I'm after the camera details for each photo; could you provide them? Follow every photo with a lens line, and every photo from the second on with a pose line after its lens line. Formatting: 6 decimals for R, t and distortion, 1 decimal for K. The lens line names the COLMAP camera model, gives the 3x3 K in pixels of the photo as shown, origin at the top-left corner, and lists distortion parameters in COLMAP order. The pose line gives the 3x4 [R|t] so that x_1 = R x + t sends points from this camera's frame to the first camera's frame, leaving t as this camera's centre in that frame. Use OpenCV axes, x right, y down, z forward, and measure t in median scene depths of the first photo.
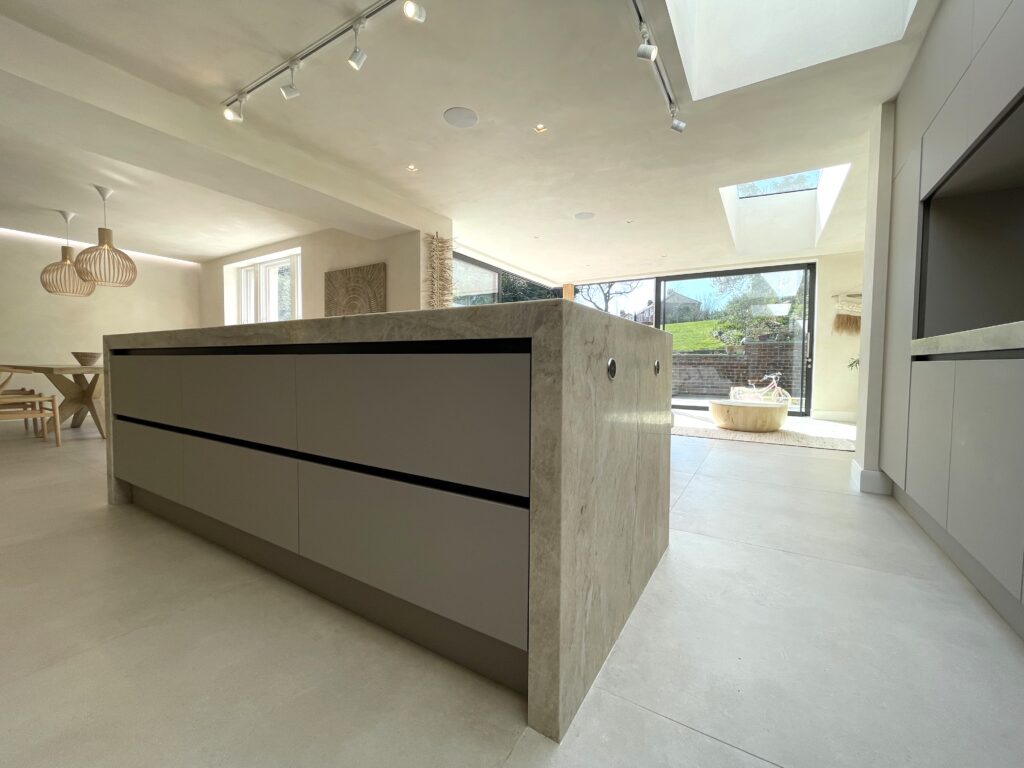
lens RADIAL K [[412.5, 0, 518.9], [0, 412.5, 379.5], [0, 0, 1]] dist [-0.003962, 0.000575]
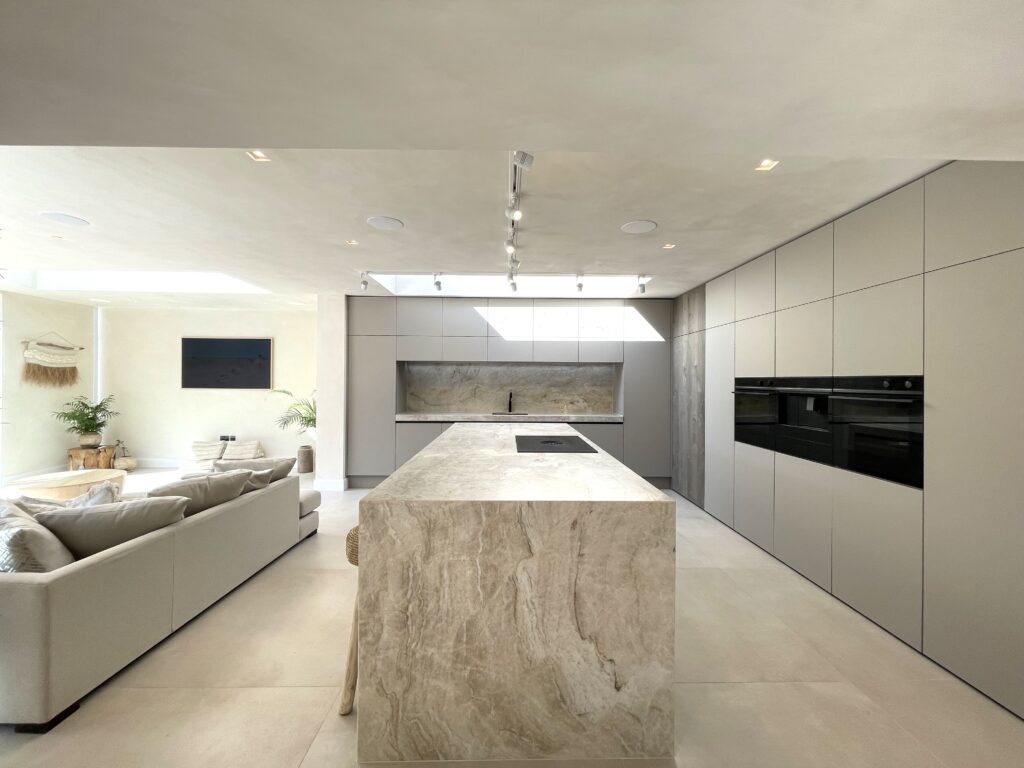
lens RADIAL K [[412.5, 0, 516.5], [0, 412.5, 380.3], [0, 0, 1]] dist [-0.003962, 0.000575]
pose [[-0.532569, -0.011229, 0.846312, -0.752132], [0.022323, 0.999378, 0.027308, -0.171894], [-0.846092, 0.033436, -0.531987, 0.819478]]
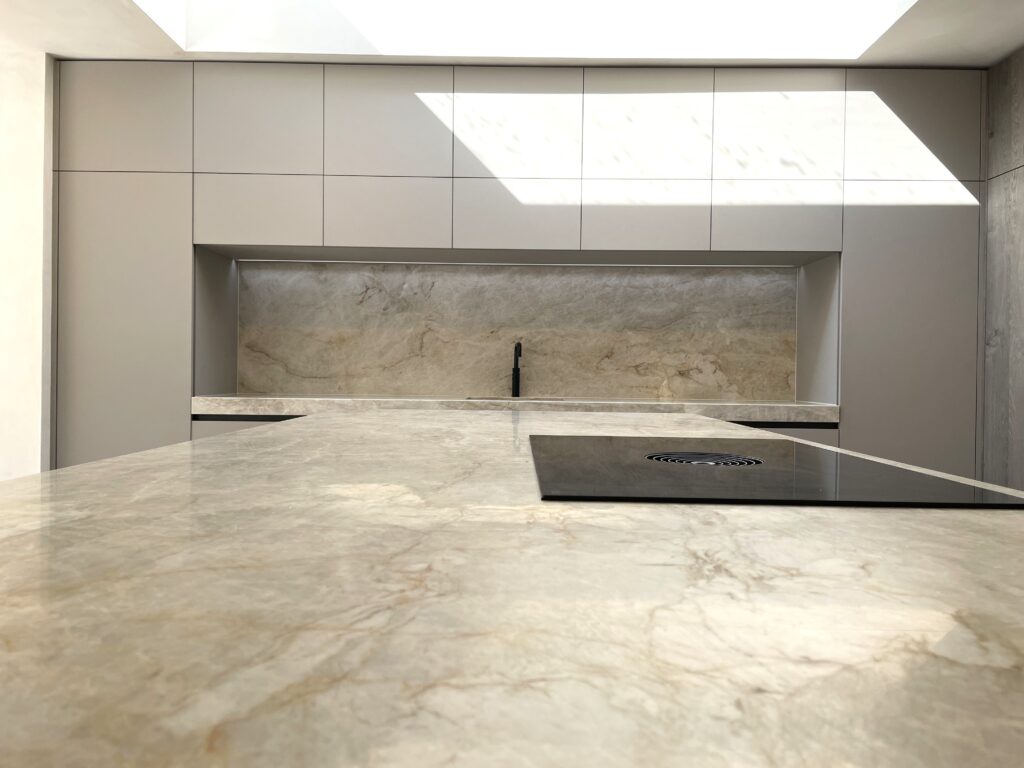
lens RADIAL K [[773.1, 0, 516.1], [0, 773.1, 380.4], [0, 0, 1]] dist [0.084356, -0.105969]
pose [[-0.517010, -0.023276, 0.855663, -0.409349], [0.016954, 0.999156, 0.037424, -0.087791], [-0.855812, 0.033856, -0.516178, 0.610100]]
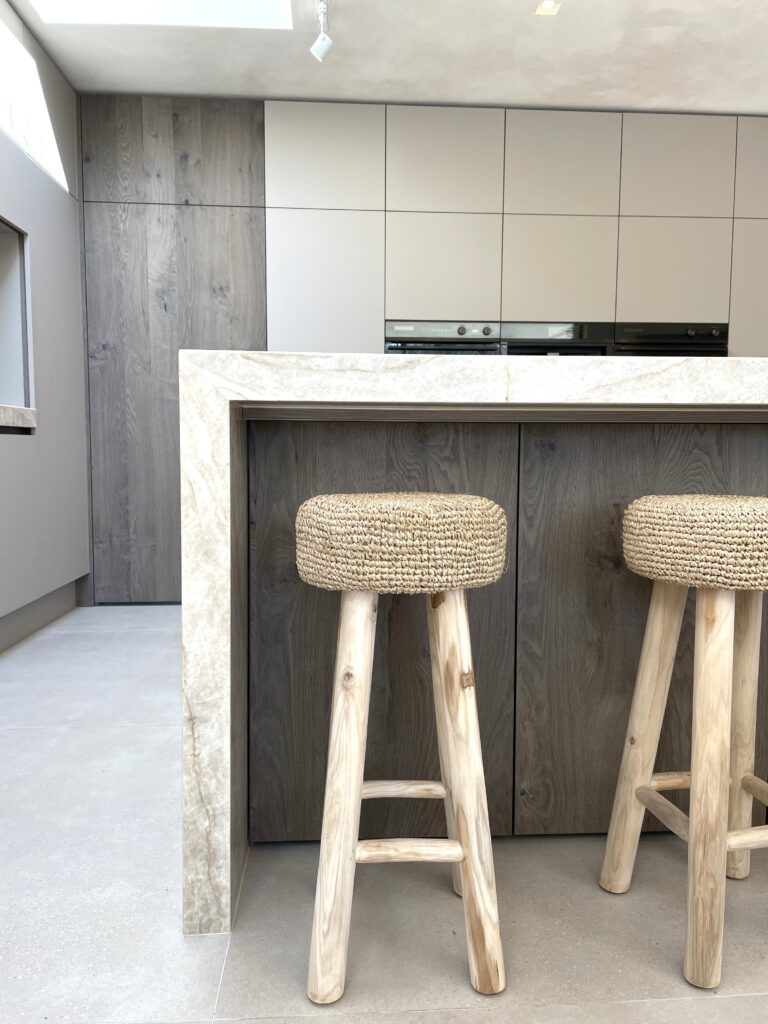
lens RADIAL K [[773.1, 0, 383.5], [0, 773.1, 504.0], [0, 0, 1]] dist [0.084356, -0.105969]
pose [[-0.821198, 0.029582, -0.569876, 0.259935], [-0.034245, 0.994301, 0.100961, -0.022868], [0.569614, 0.102425, -0.815505, 0.699135]]
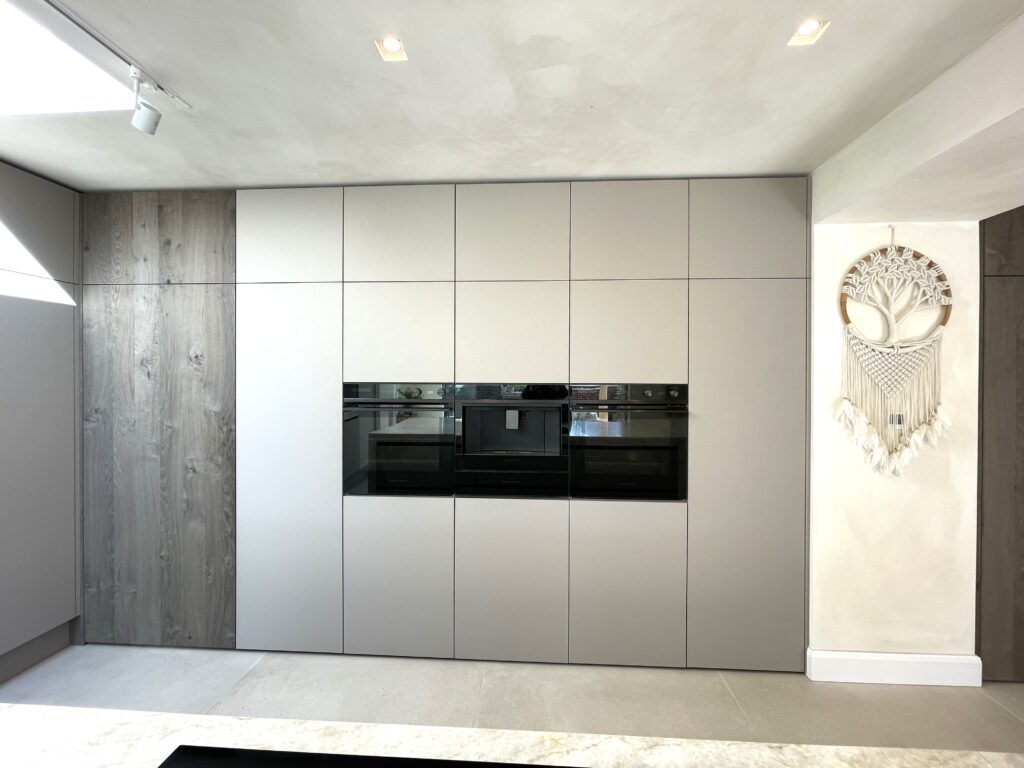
lens RADIAL K [[412.5, 0, 516.0], [0, 412.5, 379.6], [0, 0, 1]] dist [-0.003962, 0.000575]
pose [[-0.884157, -0.009341, -0.467097, -0.206174], [-0.029126, 0.998957, 0.035156, -0.169651], [0.466282, 0.044689, -0.883507, 0.484191]]
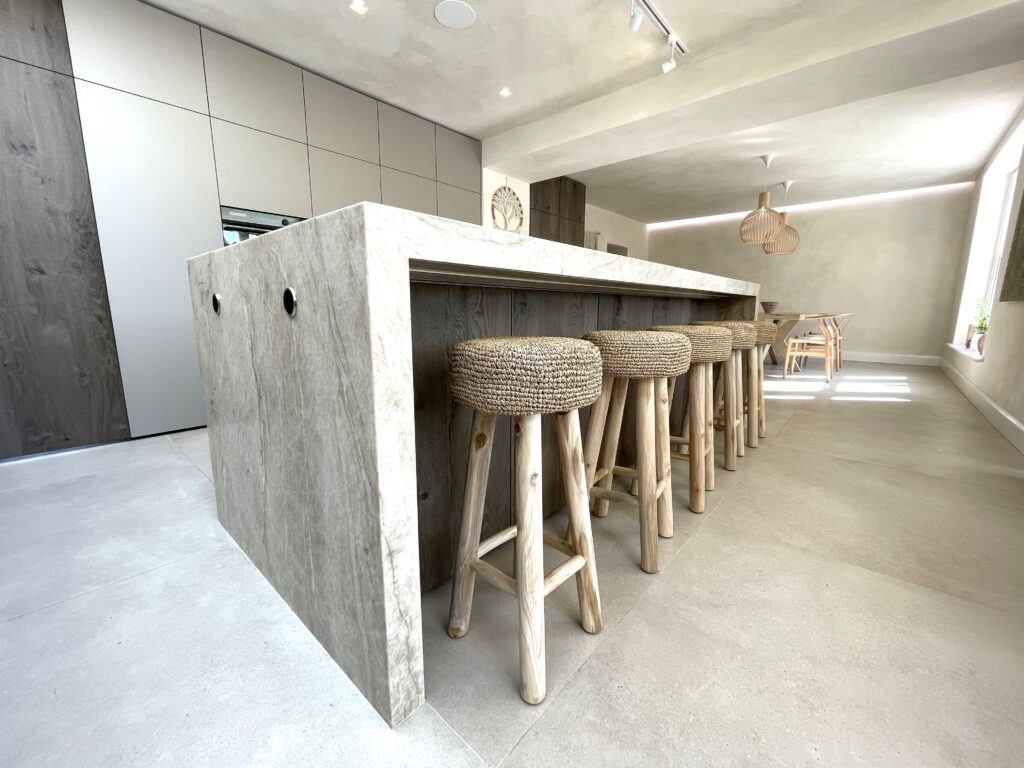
lens RADIAL K [[412.5, 0, 517.2], [0, 412.5, 378.5], [0, 0, 1]] dist [-0.003962, 0.000575]
pose [[-0.175082, 0.157869, -0.971815, 0.299035], [-0.045343, 0.984721, 0.168134, -0.012904], [0.983509, 0.073503, -0.165249, 0.503457]]
